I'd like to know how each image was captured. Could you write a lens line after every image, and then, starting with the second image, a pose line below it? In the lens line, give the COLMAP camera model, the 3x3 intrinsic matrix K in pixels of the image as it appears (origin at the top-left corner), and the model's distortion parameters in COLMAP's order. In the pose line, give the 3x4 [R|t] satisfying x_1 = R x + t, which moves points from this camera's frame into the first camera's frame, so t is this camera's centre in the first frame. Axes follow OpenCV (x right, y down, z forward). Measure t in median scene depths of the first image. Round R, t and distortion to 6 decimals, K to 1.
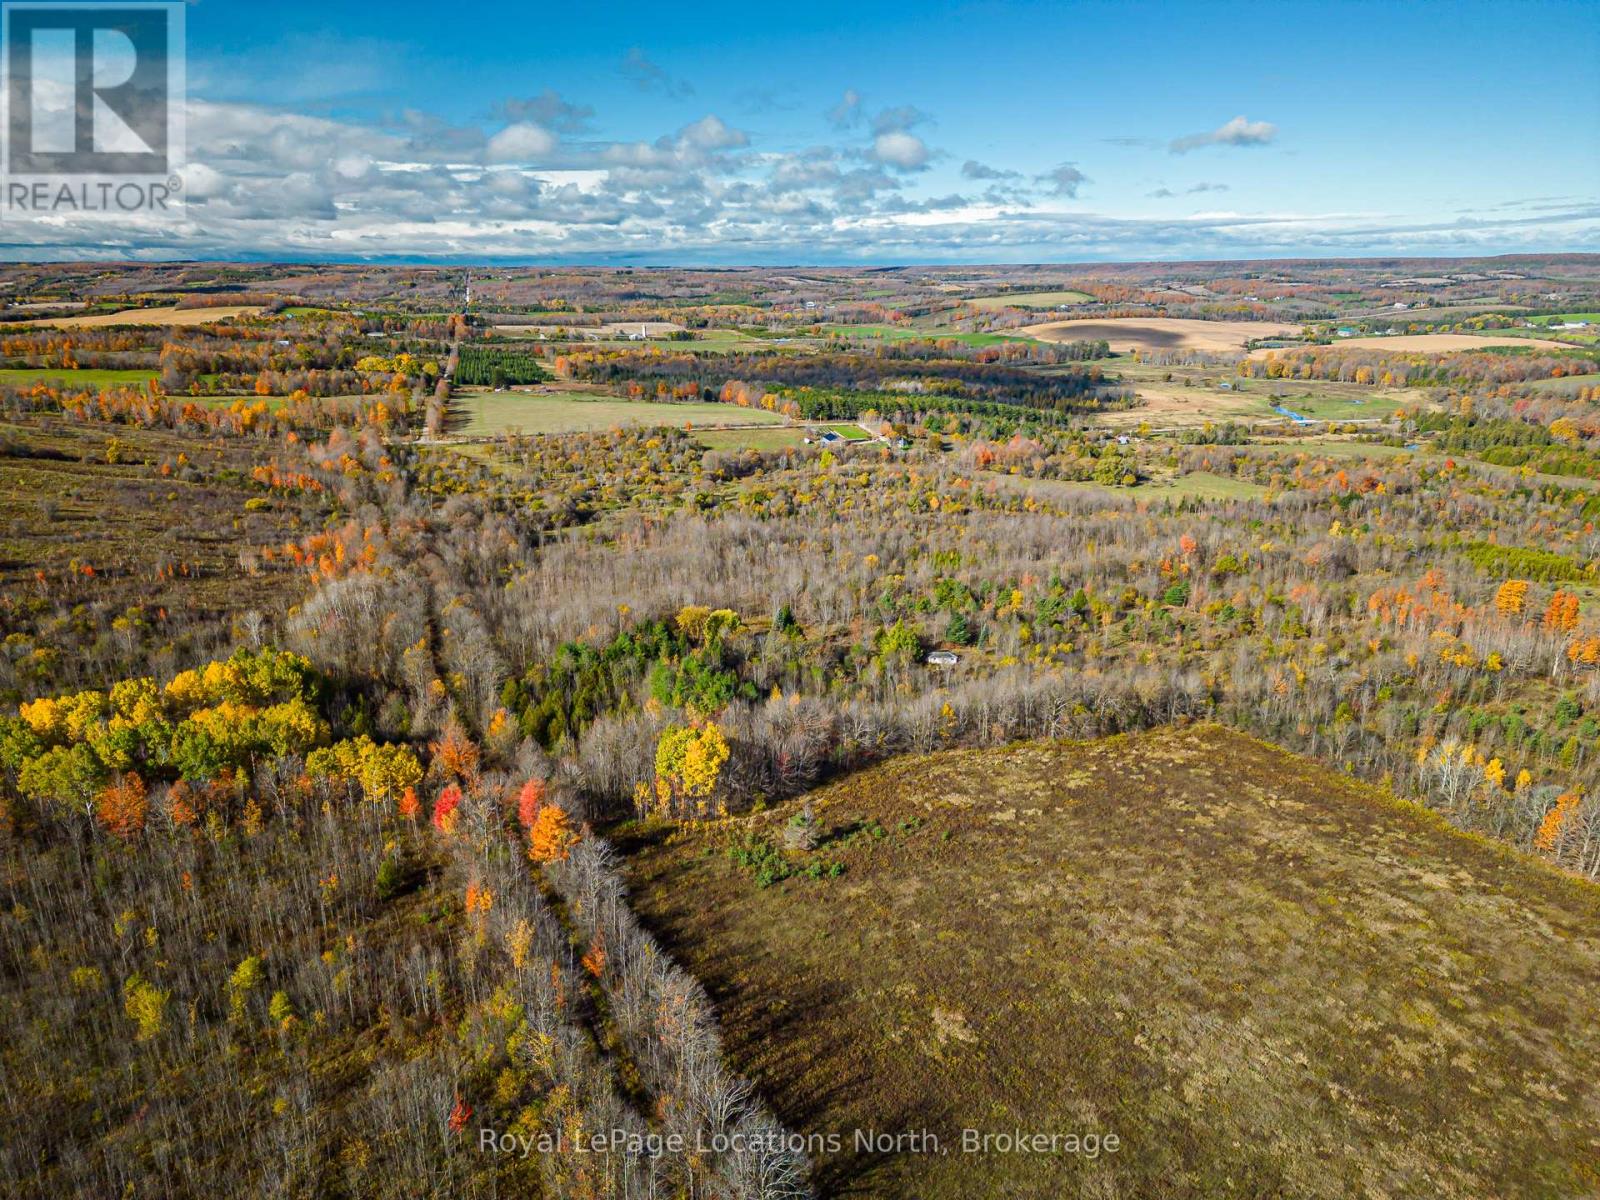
lens RADIAL K [[1111.6, 0, 802.0], [0, 1111.6, 607.2], [0, 0, 1]] dist [0.082017, -0.081994]
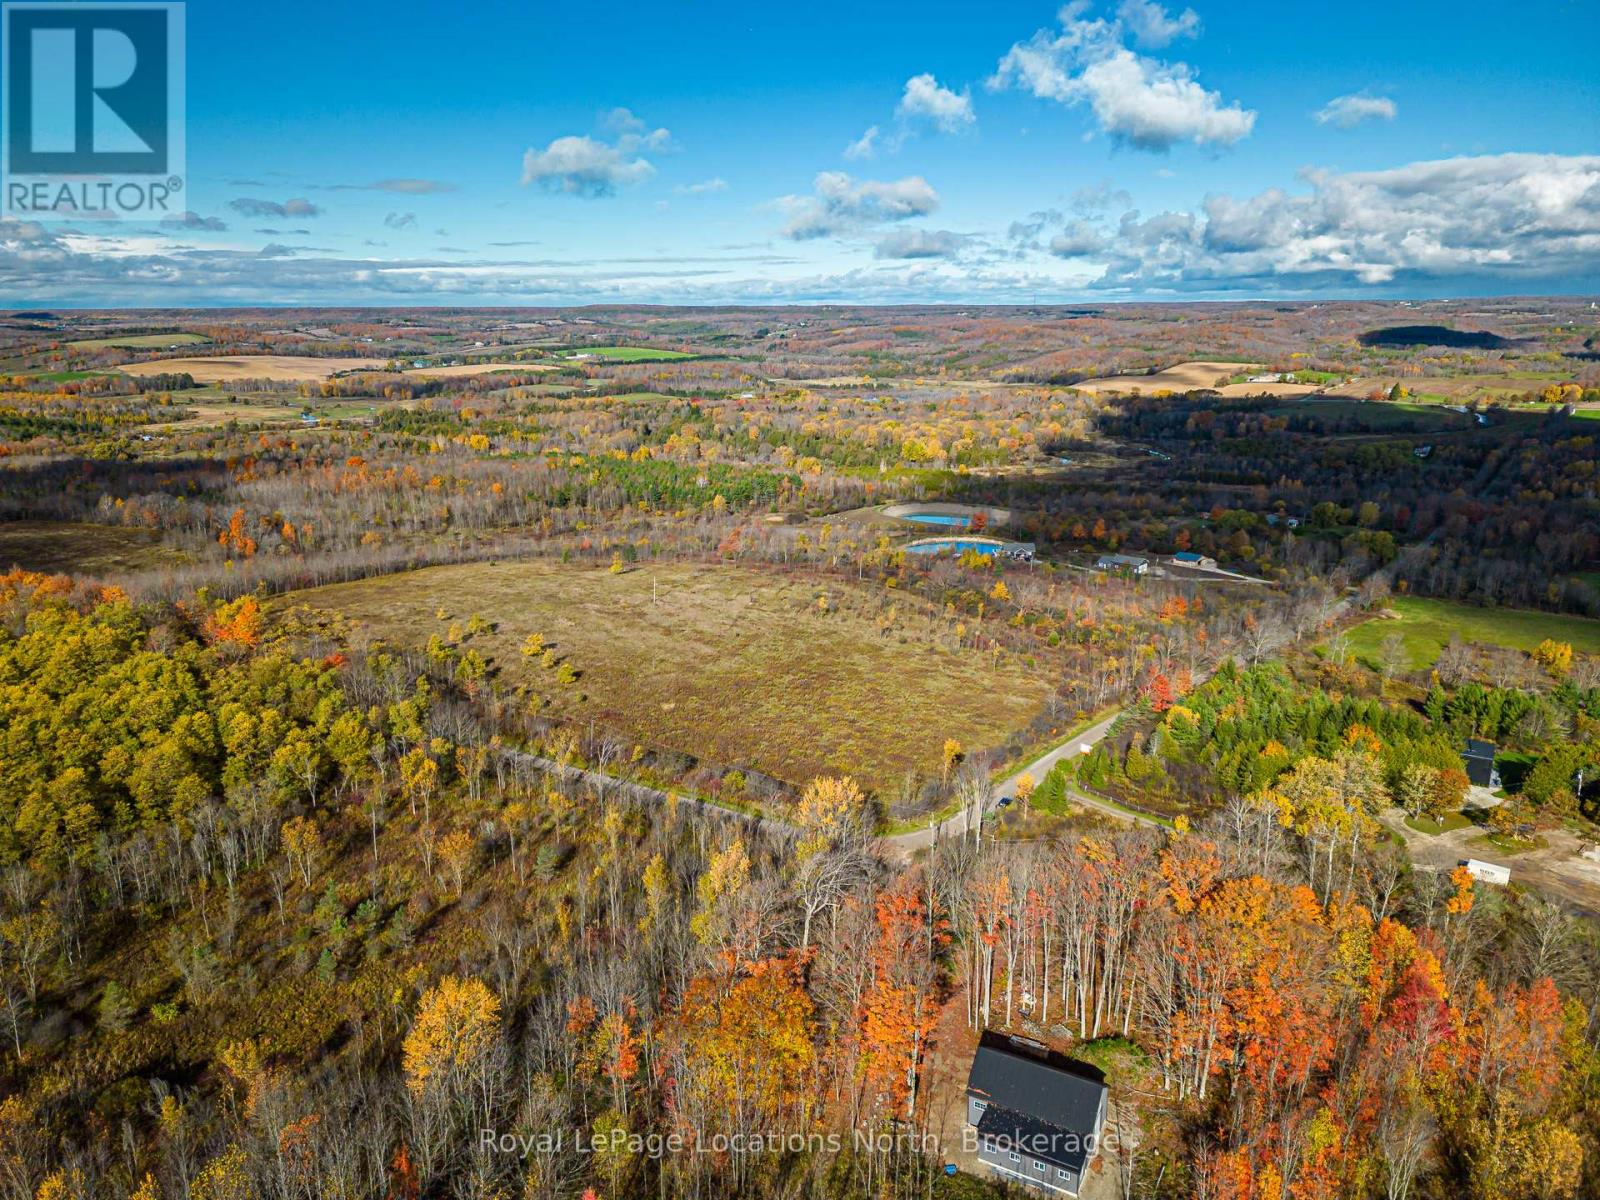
lens RADIAL K [[1111.6, 0, 802.0], [0, 1111.6, 607.2], [0, 0, 1]] dist [0.082017, -0.081994]
pose [[0.787331, -0.159722, 0.595482, 0.030815], [0.182631, 0.982931, 0.022175, 0.067103], [-0.588860, 0.091294, 0.803063, -0.212257]]
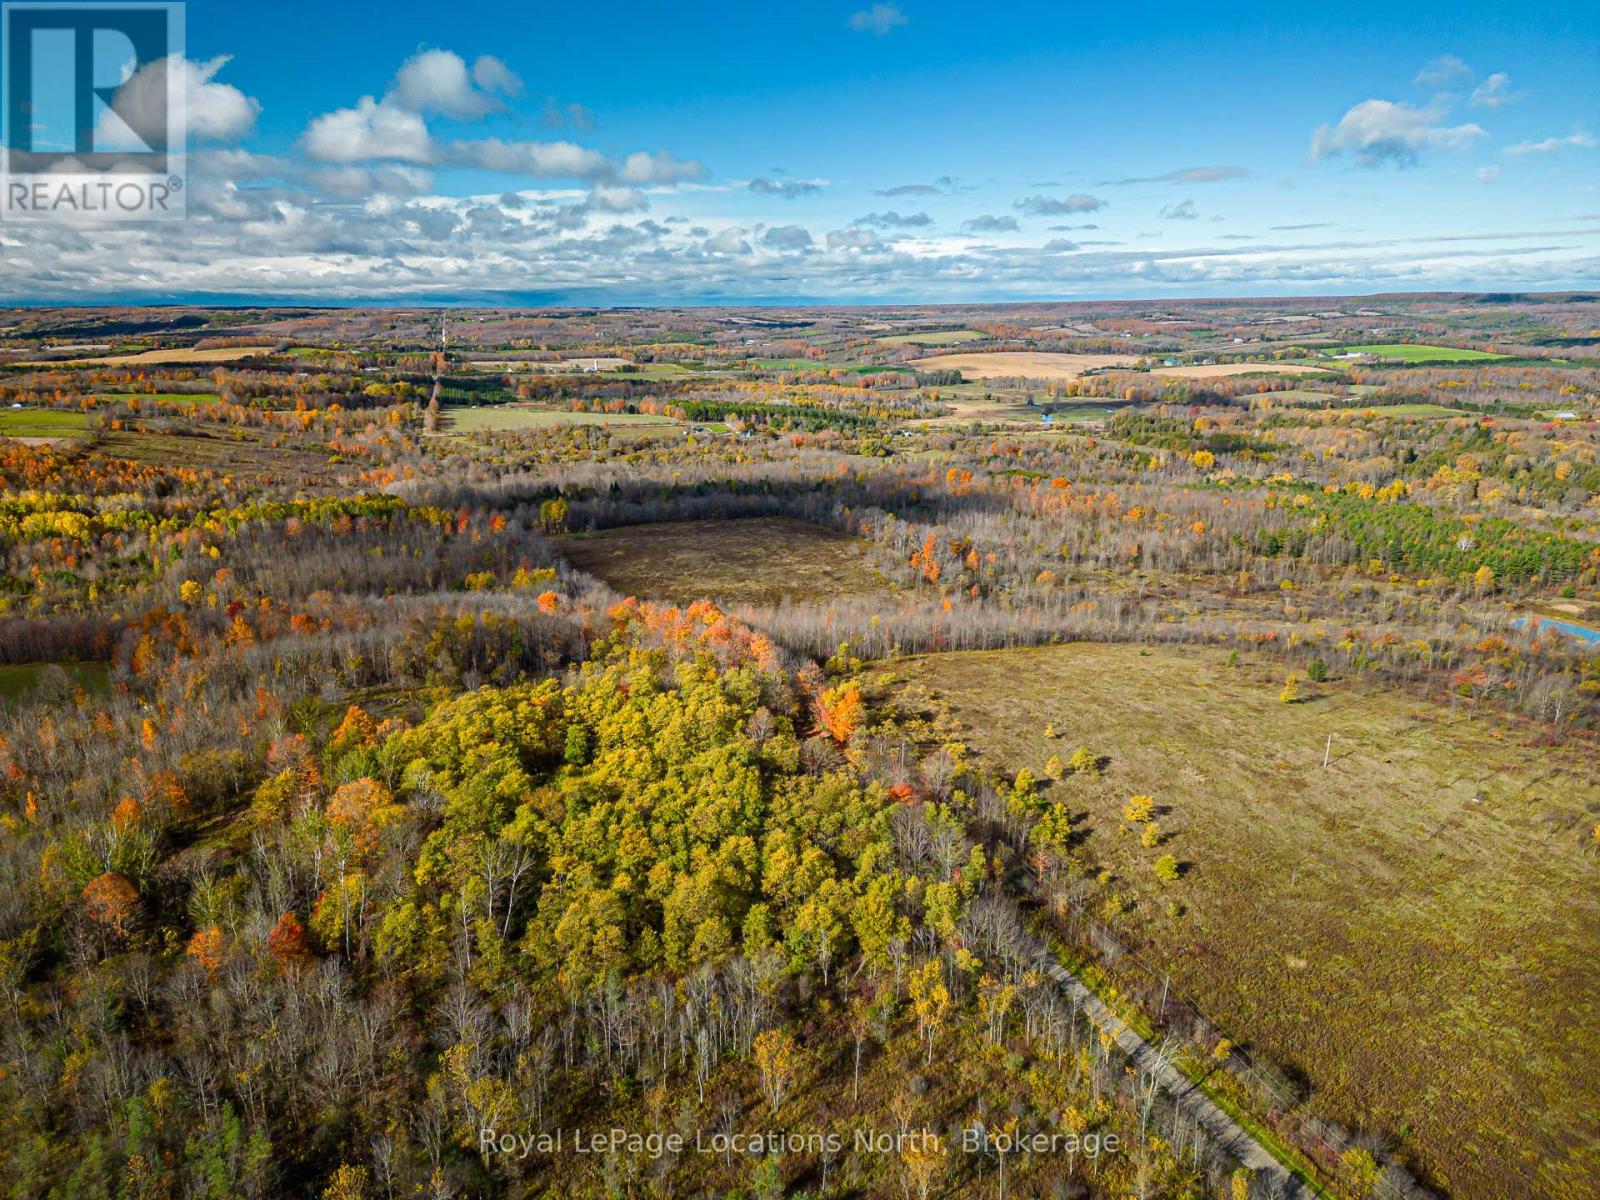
lens RADIAL K [[1111.6, 0, 802.0], [0, 1111.6, 607.2], [0, 0, 1]] dist [0.082017, -0.081994]
pose [[0.999668, -0.012617, 0.022479, 0.049693], [0.013316, 0.999425, -0.031187, 0.052500], [-0.022073, 0.031476, 0.999261, -0.193145]]
